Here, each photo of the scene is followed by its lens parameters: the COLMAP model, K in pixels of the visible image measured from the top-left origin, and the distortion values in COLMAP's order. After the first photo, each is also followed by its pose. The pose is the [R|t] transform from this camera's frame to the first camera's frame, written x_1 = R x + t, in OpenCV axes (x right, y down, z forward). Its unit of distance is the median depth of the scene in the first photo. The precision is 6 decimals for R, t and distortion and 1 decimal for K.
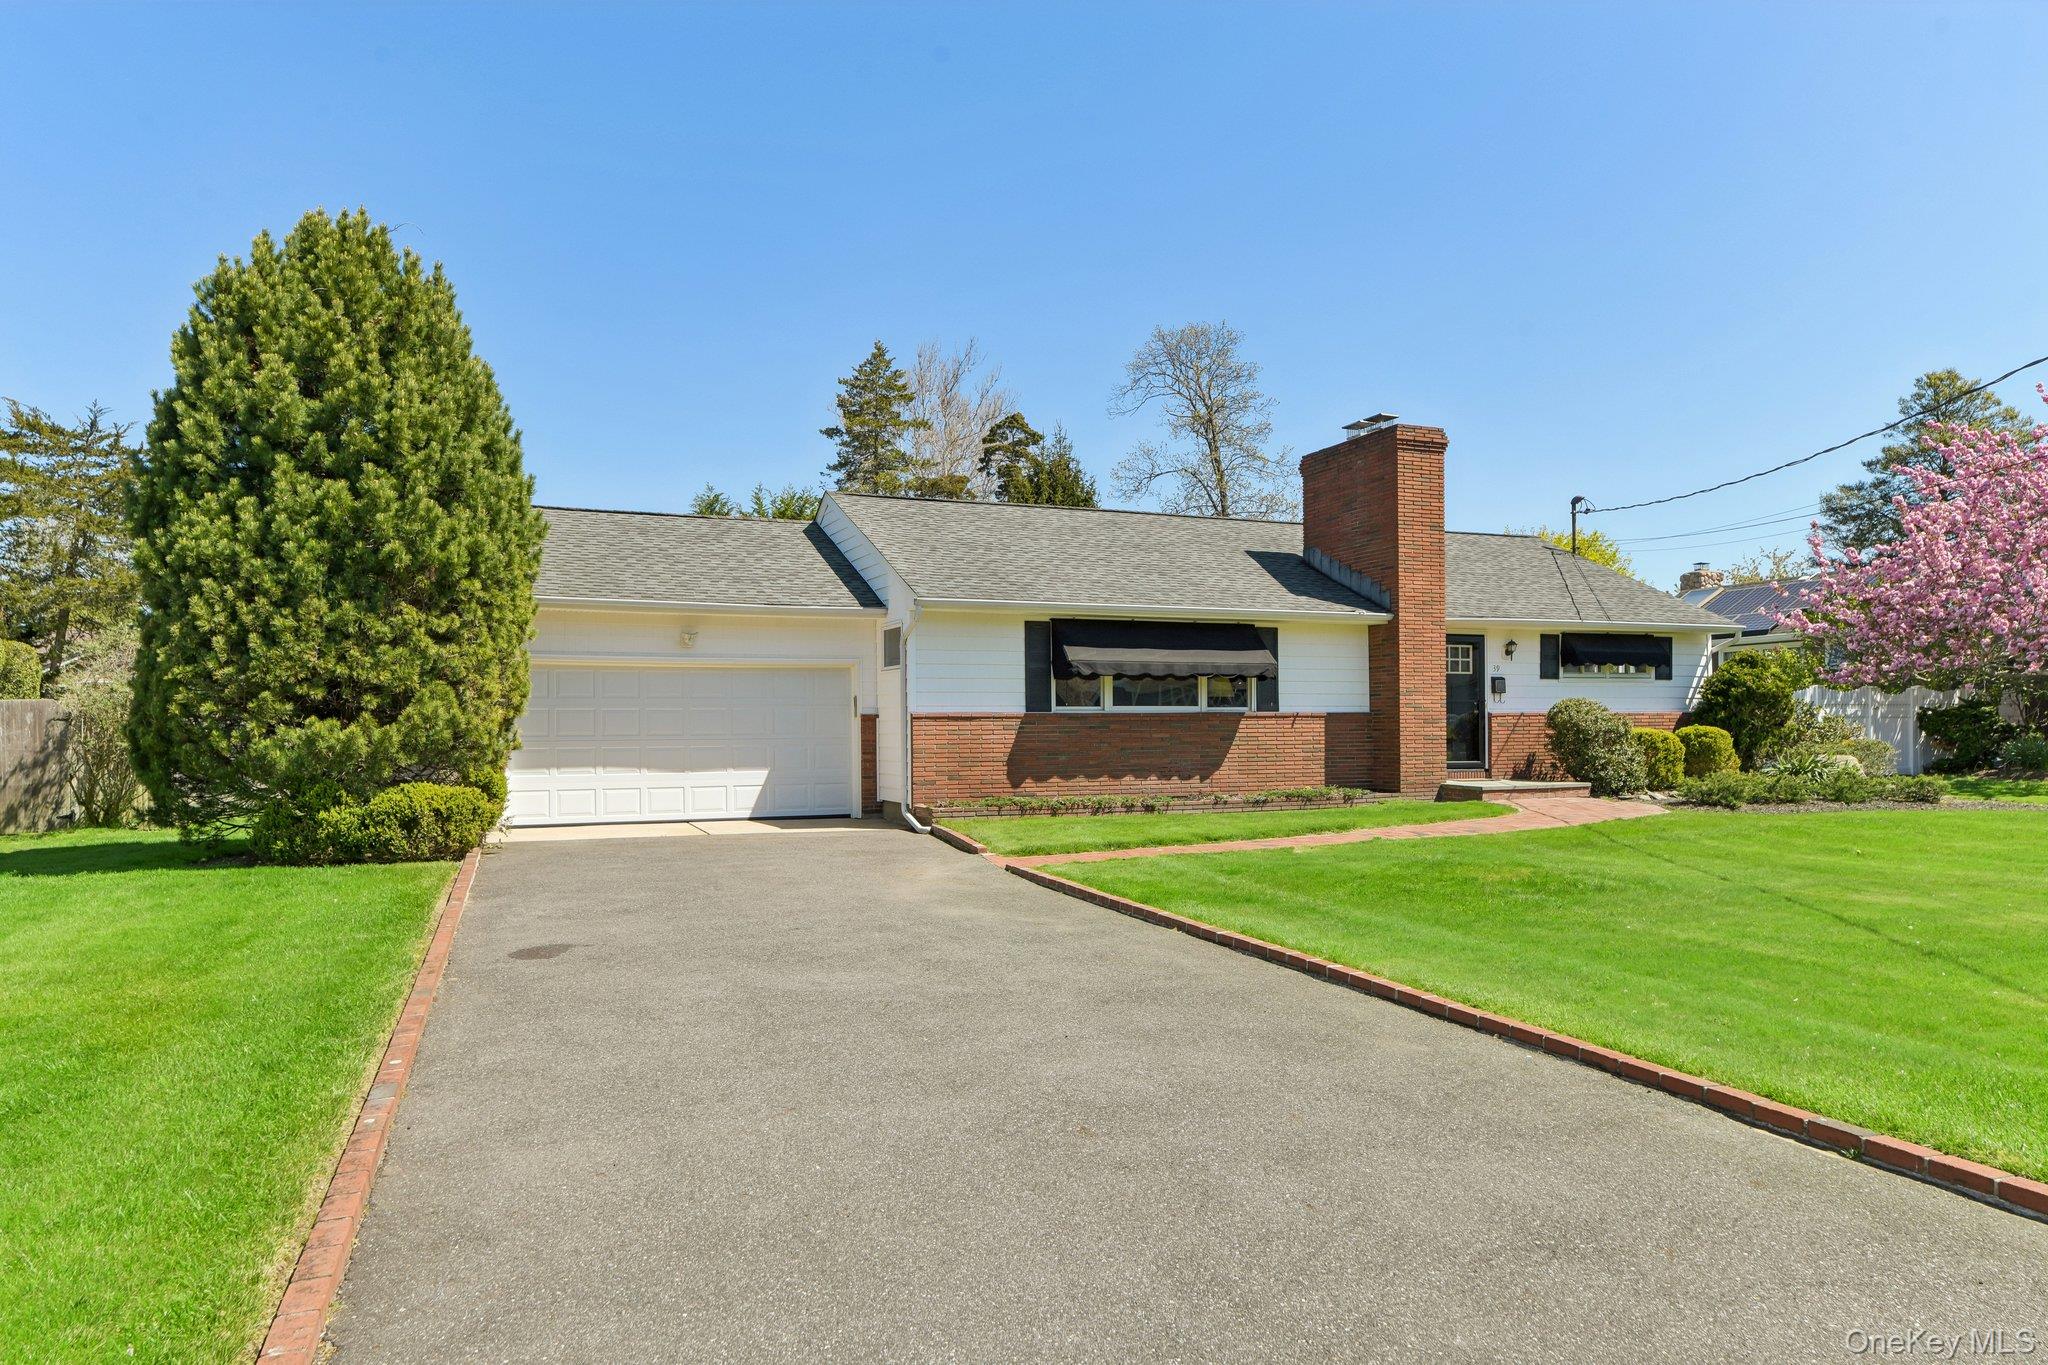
lens RADIAL K [[1324.8, 0, 1012.6], [0, 1324.8, 725.0], [0, 0, 1]] dist [0.017022, 0.001833]
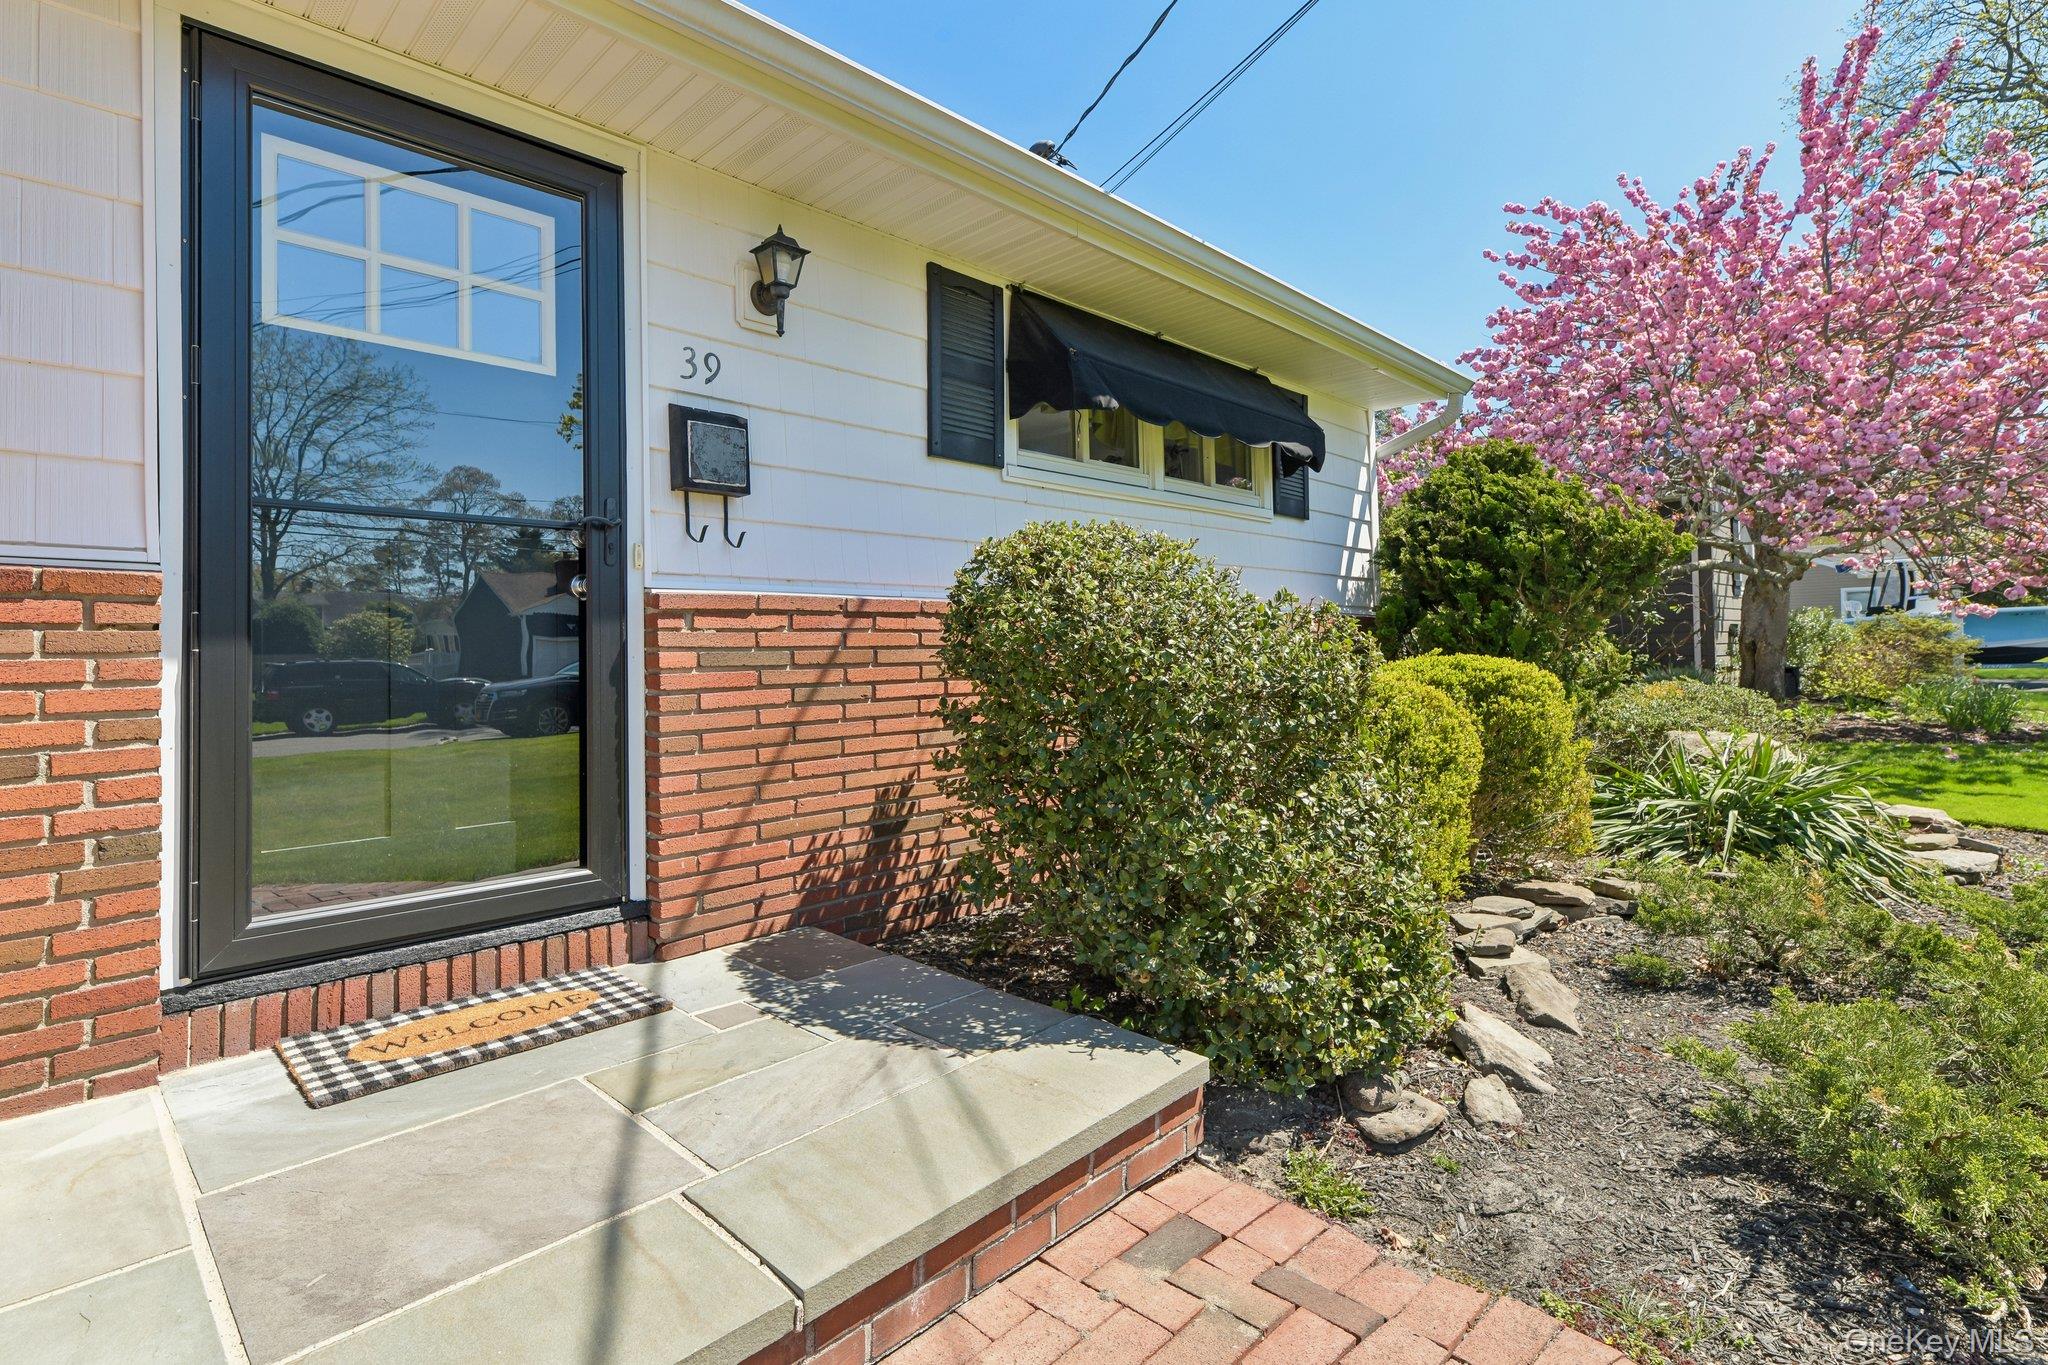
lens RADIAL K [[977.9, 0, 1019.4], [0, 977.9, 644.9], [0, 0, 1]] dist [0.000333, -0.000246]
pose [[0.919697, -0.004607, 0.392601, 0.387442], [0.007298, 0.999959, -0.005363, -0.001255], [-0.392560, 0.007797, 0.919693, 0.940805]]
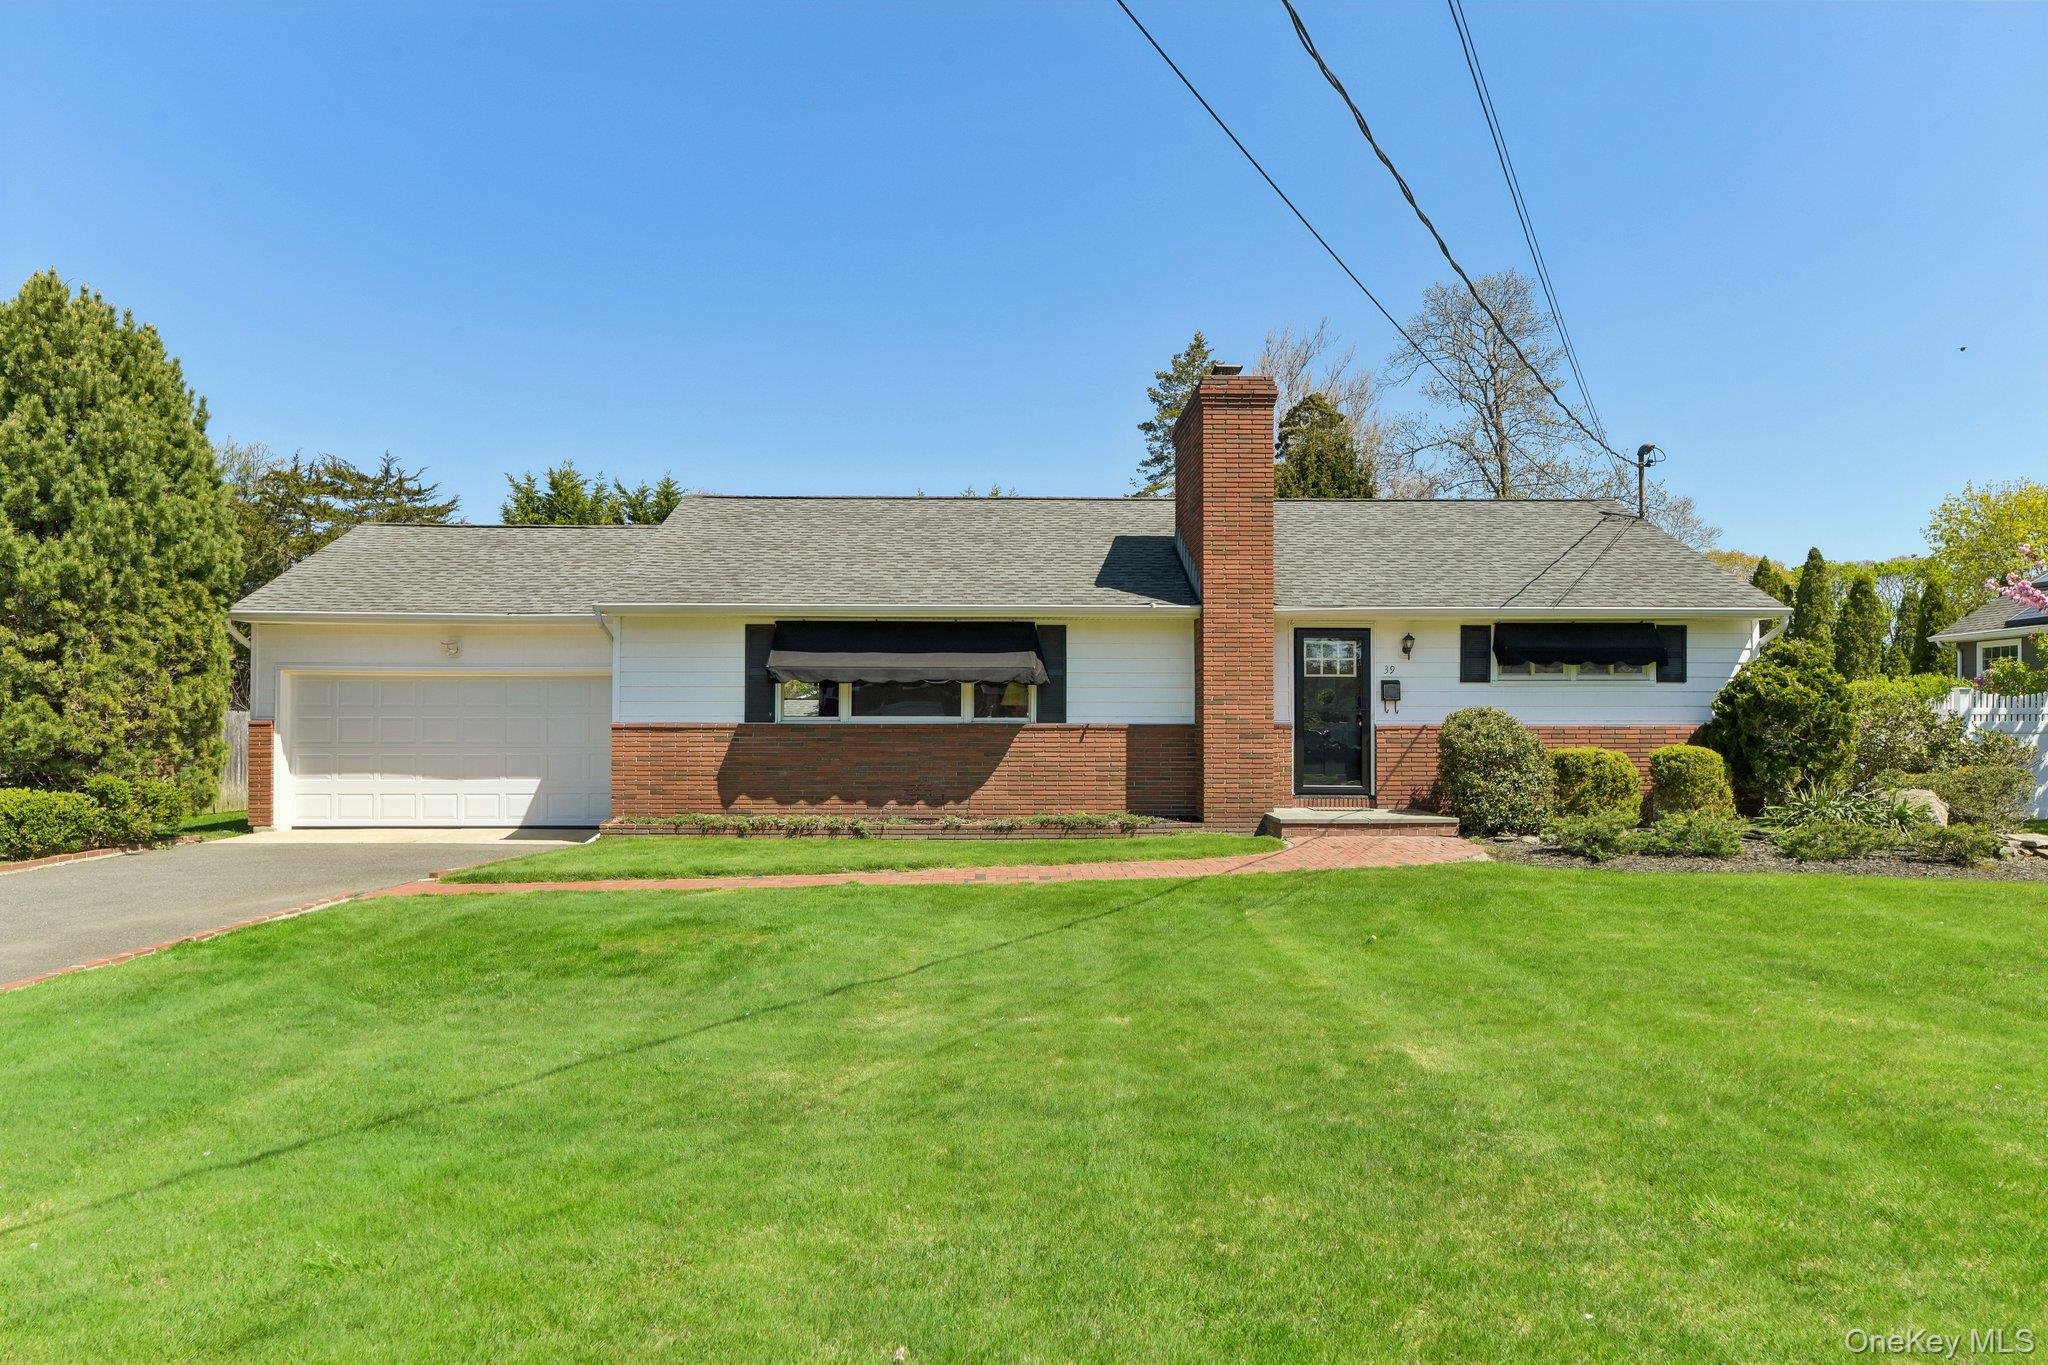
lens RADIAL K [[1315.8, 0, 1024.0], [0, 1315.8, 682.5], [0, 0, 1]] dist [0.007374, 0.000658]
pose [[0.930638, -0.003586, -0.365925, 0.496253], [-0.006653, 0.999621, -0.026718, -0.013624], [0.365882, 0.027300, 0.930261, 0.204344]]
